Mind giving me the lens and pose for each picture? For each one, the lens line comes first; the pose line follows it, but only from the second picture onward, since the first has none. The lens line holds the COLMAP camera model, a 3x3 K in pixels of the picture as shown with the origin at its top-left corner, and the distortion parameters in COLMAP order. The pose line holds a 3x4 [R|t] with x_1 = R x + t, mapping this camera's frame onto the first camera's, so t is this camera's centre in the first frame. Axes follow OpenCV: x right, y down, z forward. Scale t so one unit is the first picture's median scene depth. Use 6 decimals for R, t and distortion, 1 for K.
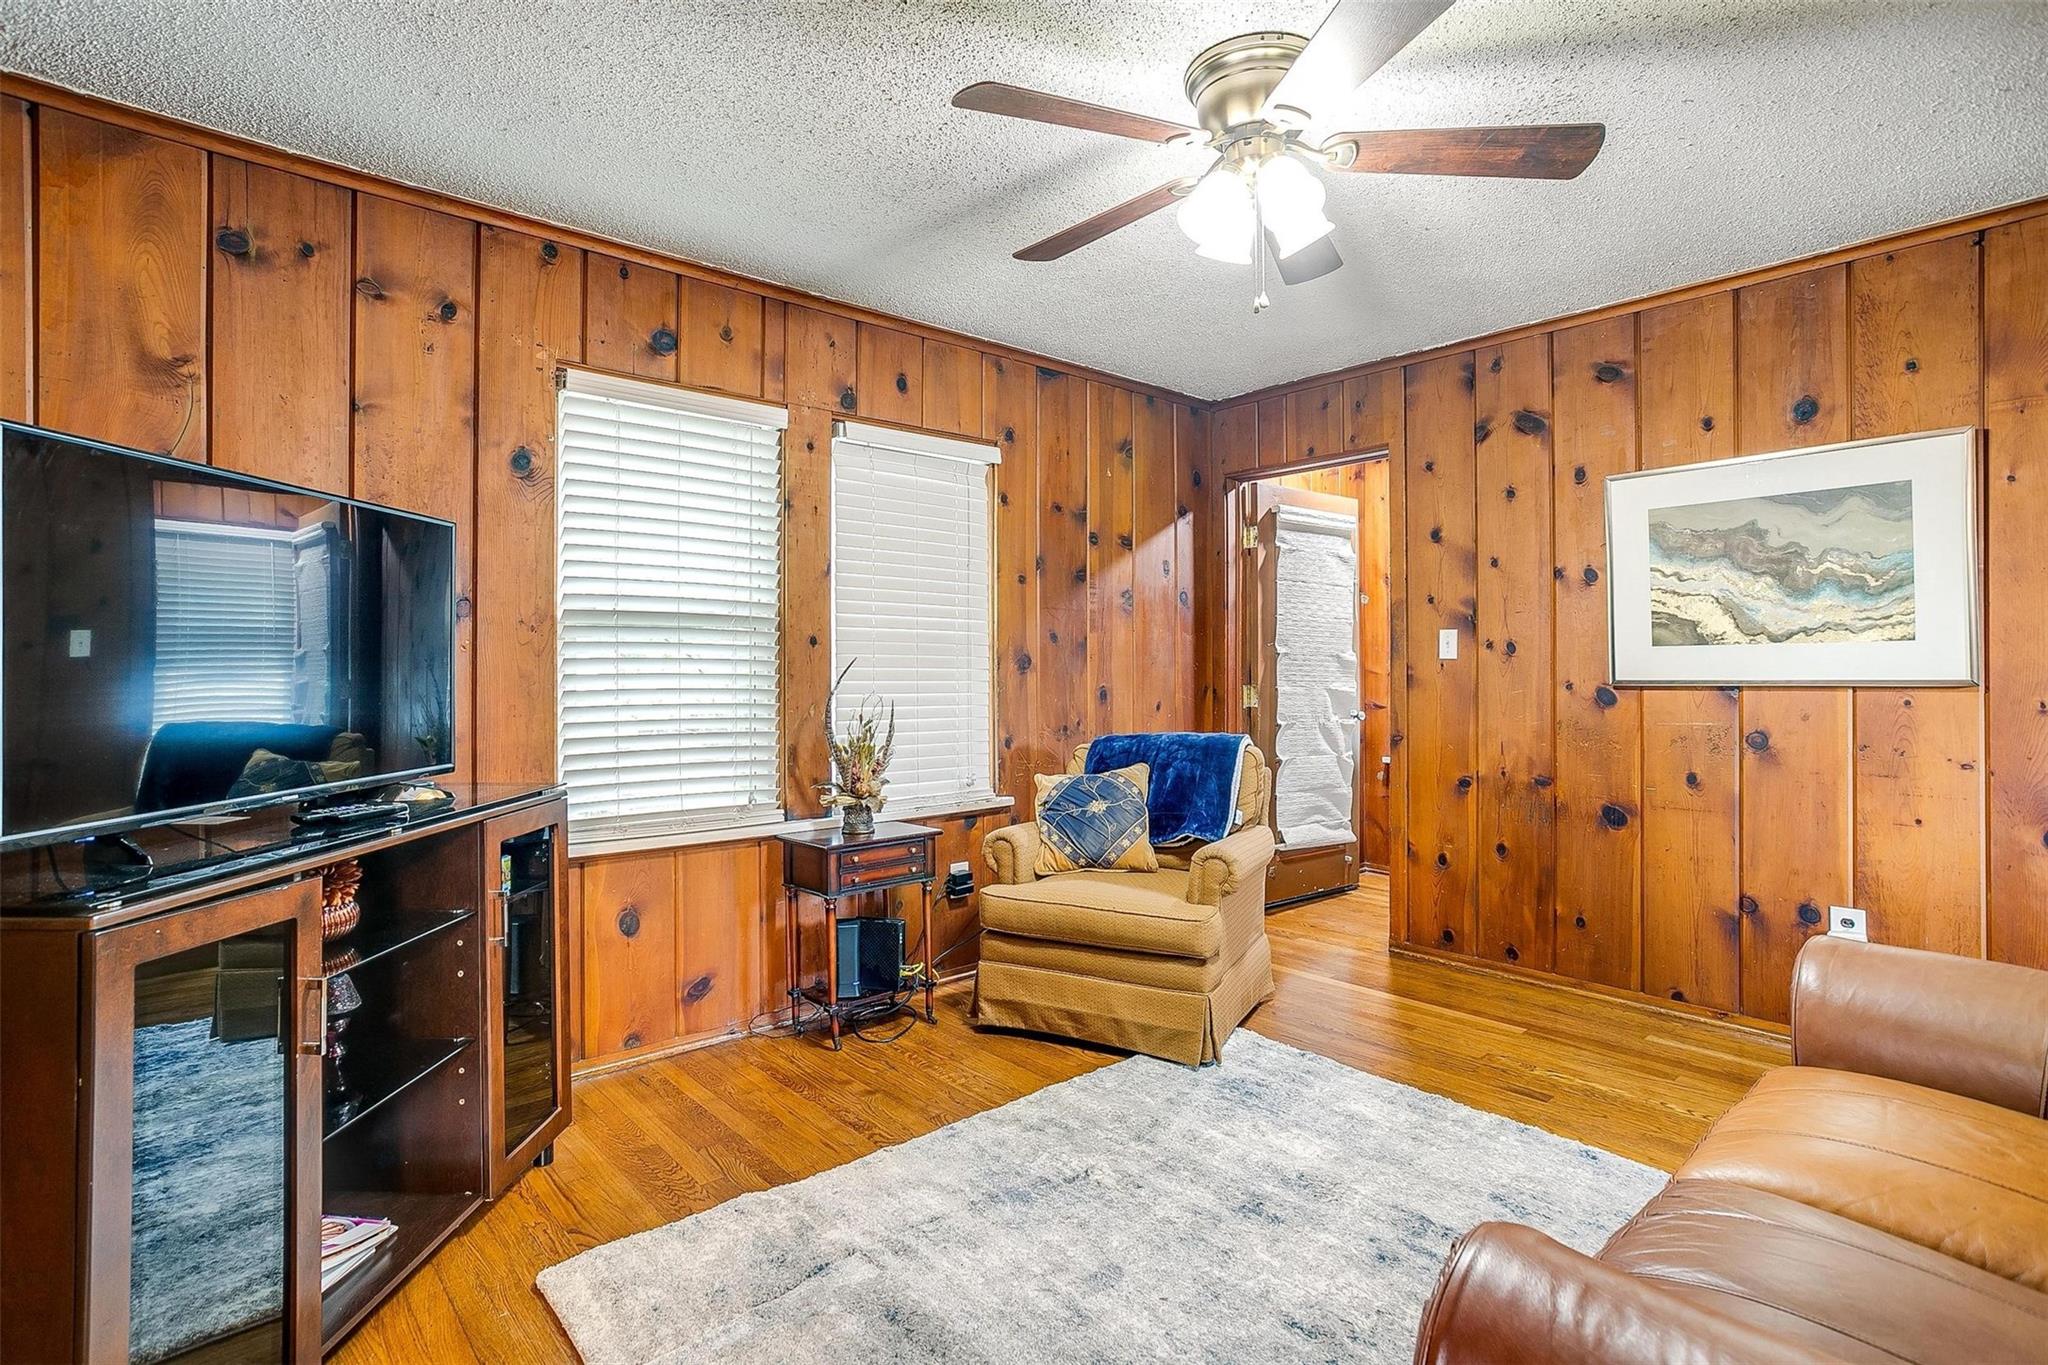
lens RADIAL K [[991.1, 0, 1018.6], [0, 991.1, 667.2], [0, 0, 1]] dist [-0.047427, 0.043185]
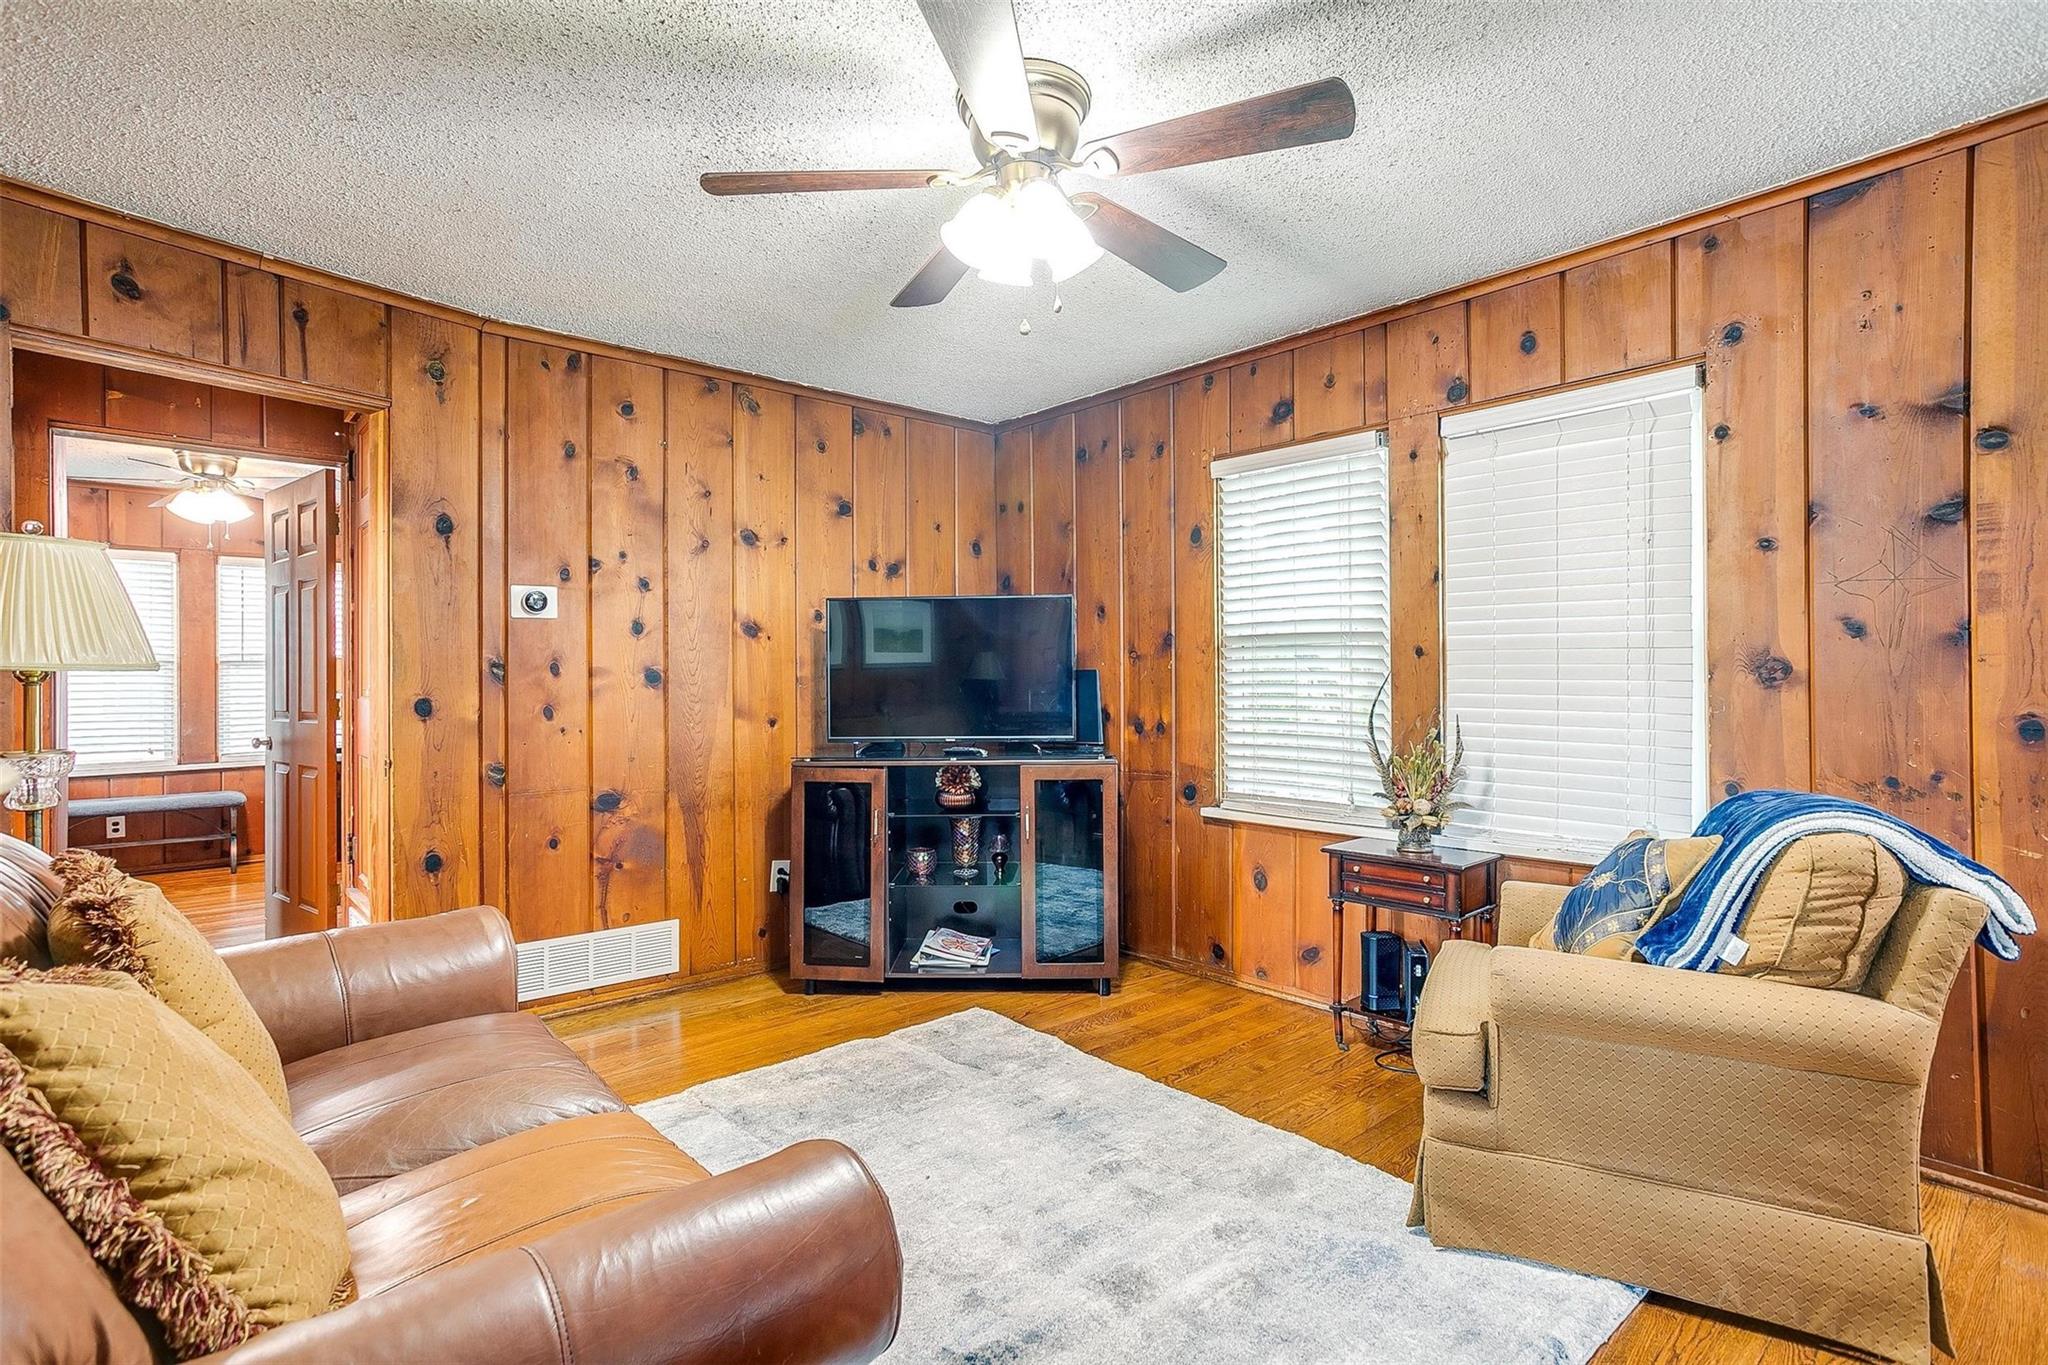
lens RADIAL K [[991.1, 0, 1018.6], [0, 991.1, 667.2], [0, 0, 1]] dist [-0.047427, 0.043185]
pose [[0.009710, -0.009506, -0.999908, 0.850620], [0.003972, 0.999947, -0.009468, -0.003531], [0.999945, -0.003879, 0.009747, 0.656469]]
